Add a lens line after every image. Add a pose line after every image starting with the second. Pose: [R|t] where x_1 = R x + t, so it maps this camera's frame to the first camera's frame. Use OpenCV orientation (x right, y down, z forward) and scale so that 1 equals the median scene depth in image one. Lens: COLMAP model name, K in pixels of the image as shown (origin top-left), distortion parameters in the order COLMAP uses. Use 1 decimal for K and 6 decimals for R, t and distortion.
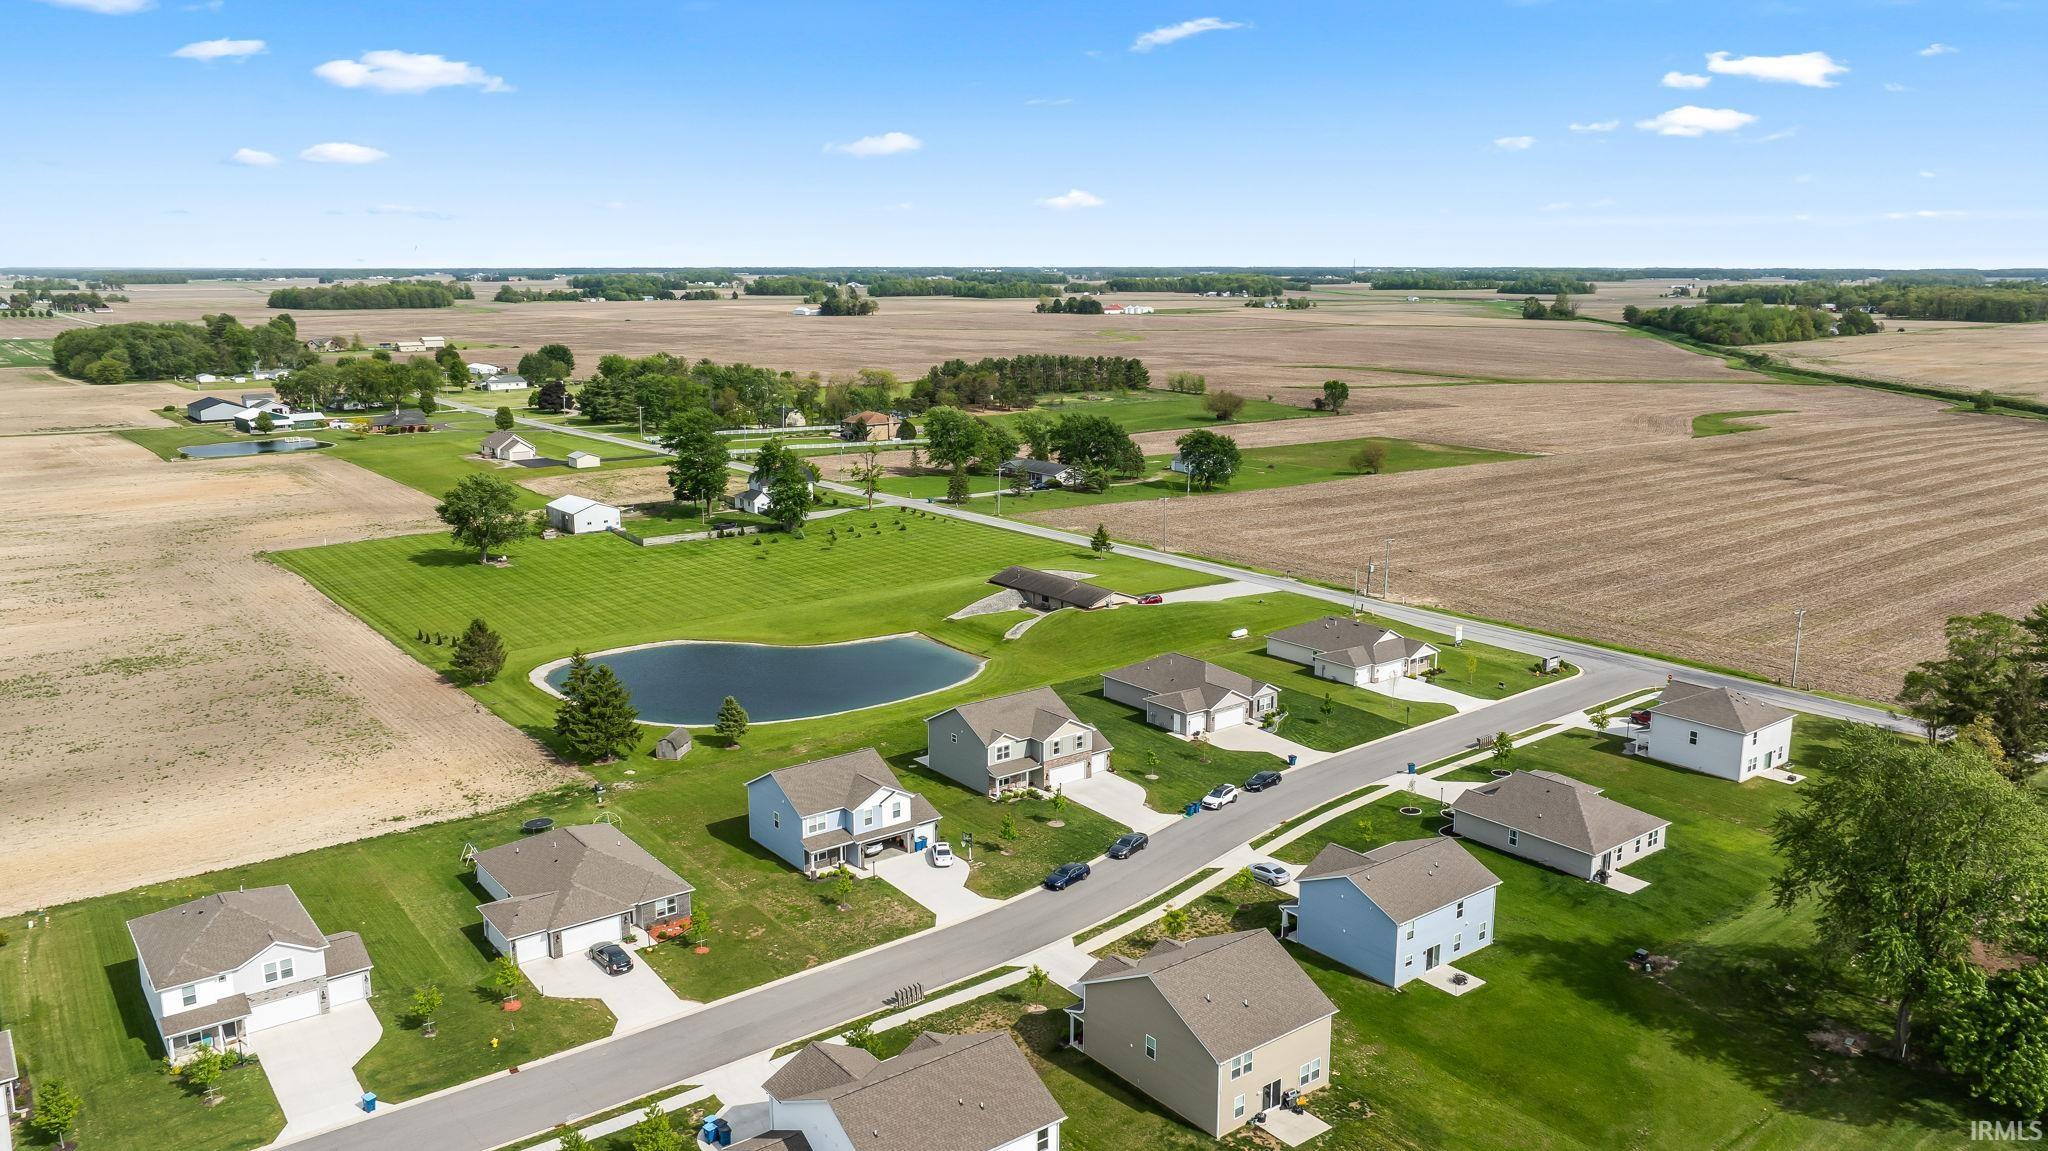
lens RADIAL K [[1443.7, 0, 1024.0], [0, 1443.7, 575.5], [0, 0, 1]] dist [-0.003418, -0.001579]
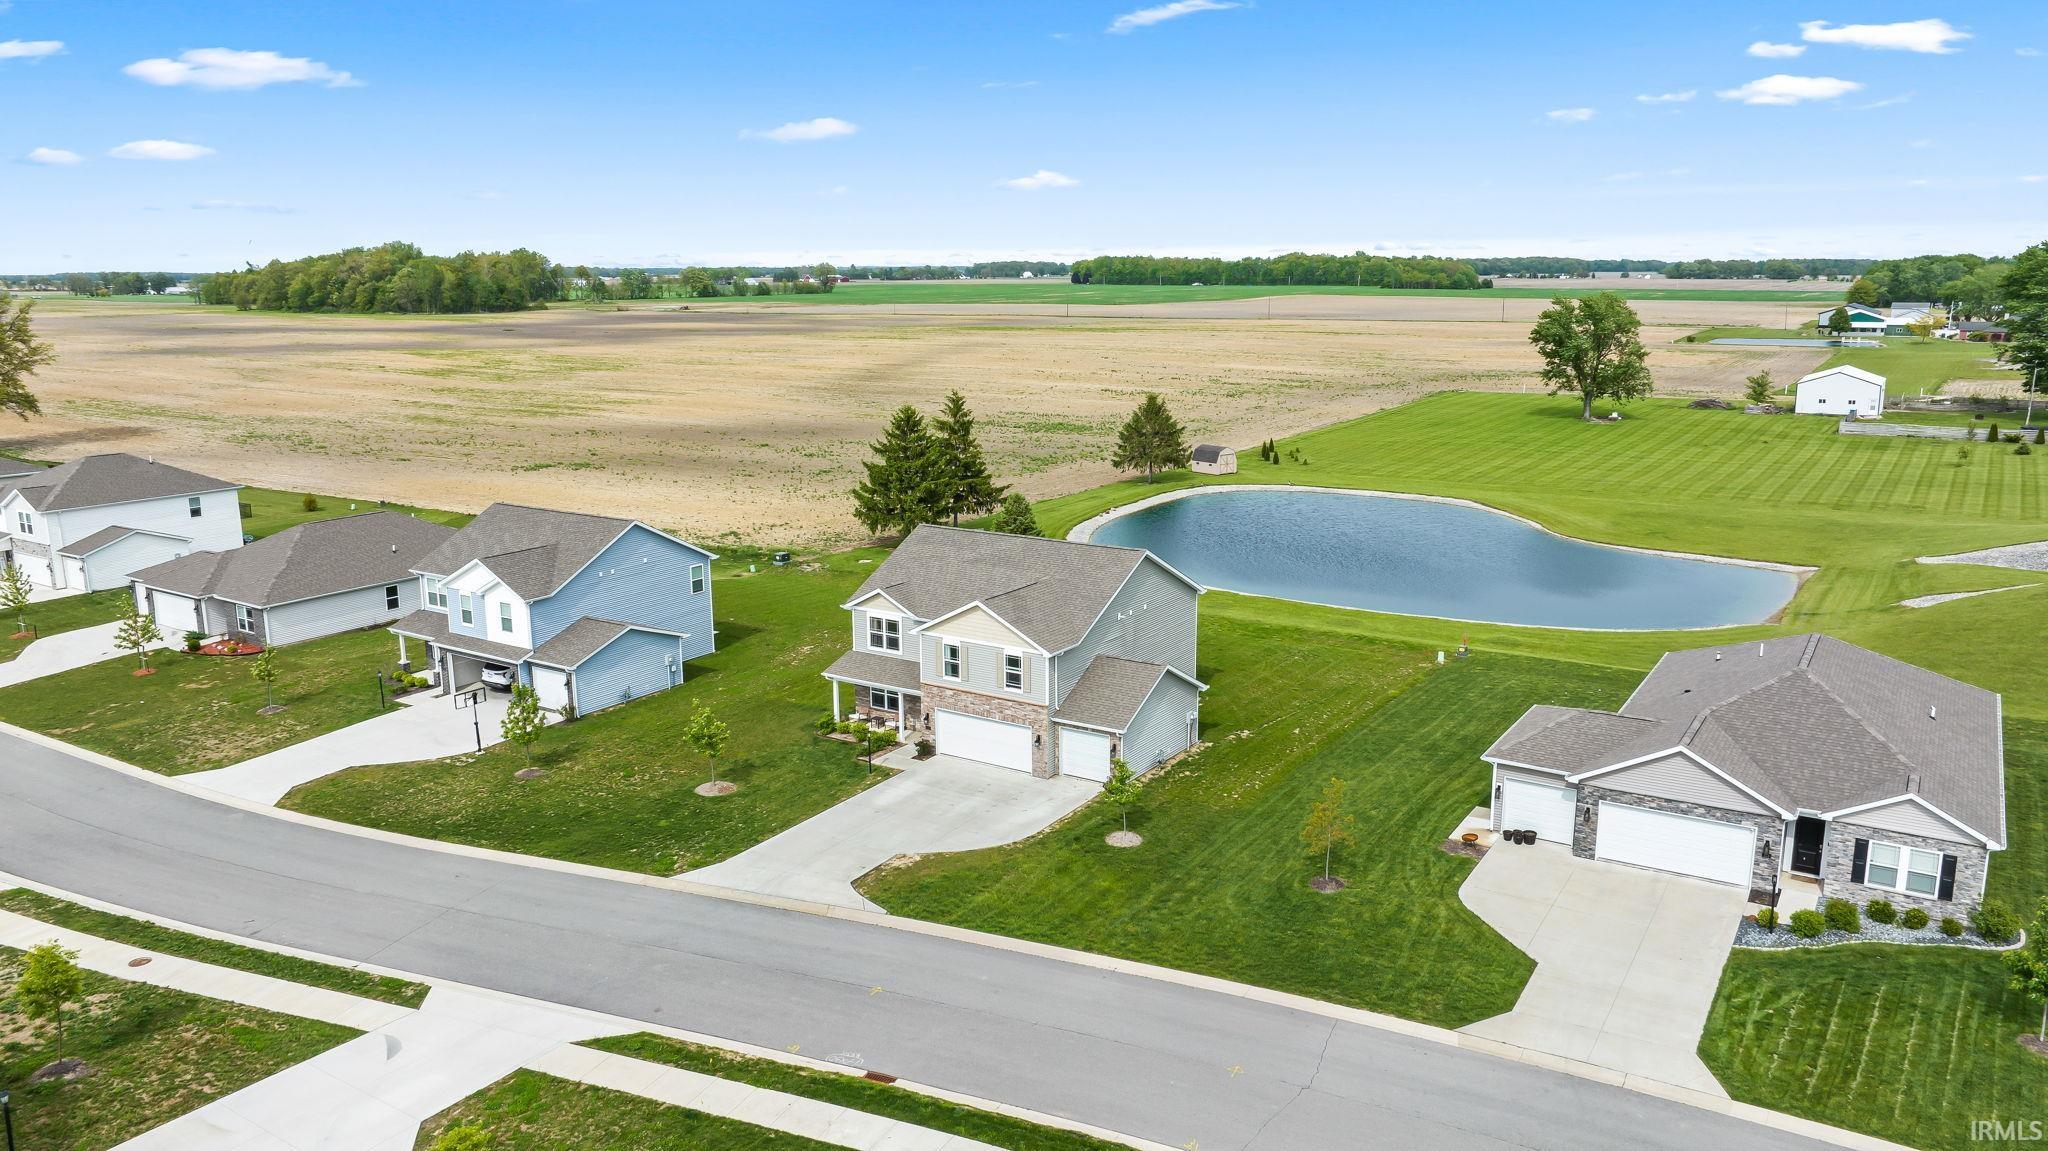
lens RADIAL K [[1443.7, 0, 1024.0], [0, 1443.7, 575.5], [0, 0, 1]] dist [-0.003418, -0.001579]
pose [[0.323178, 0.193239, -0.926399, 0.400921], [-0.186666, 0.972714, 0.137781, 0.037036], [0.927746, 0.128399, 0.350431, 0.881182]]
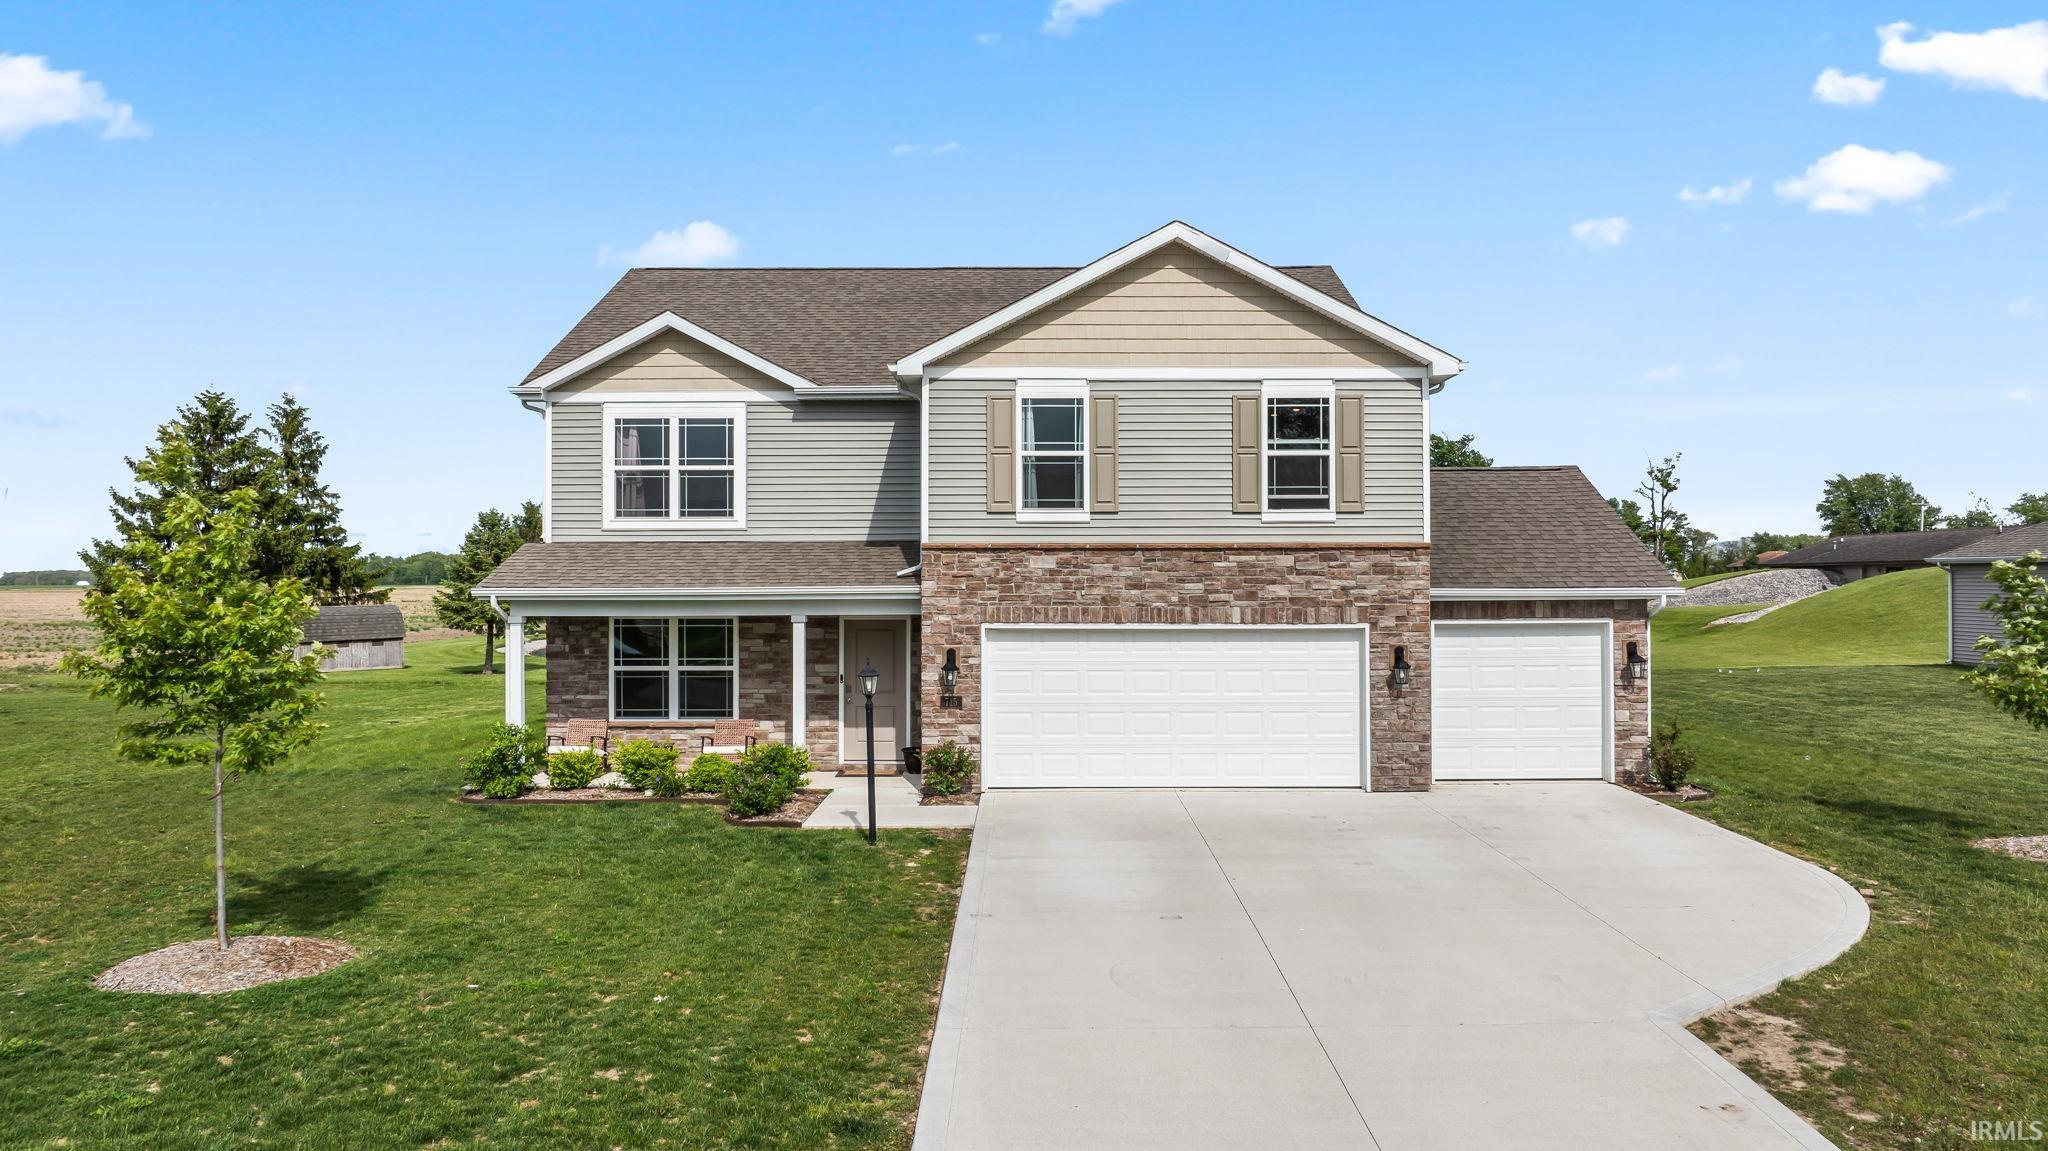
lens RADIAL K [[1443.7, 0, 1024.0], [0, 1443.7, 575.5], [0, 0, 1]] dist [-0.003418, -0.001579]
pose [[0.790199, -0.003458, -0.612840, 0.096292], [-0.123668, 0.978513, -0.164980, 0.150992], [0.600243, 0.206156, 0.772793, 0.913183]]
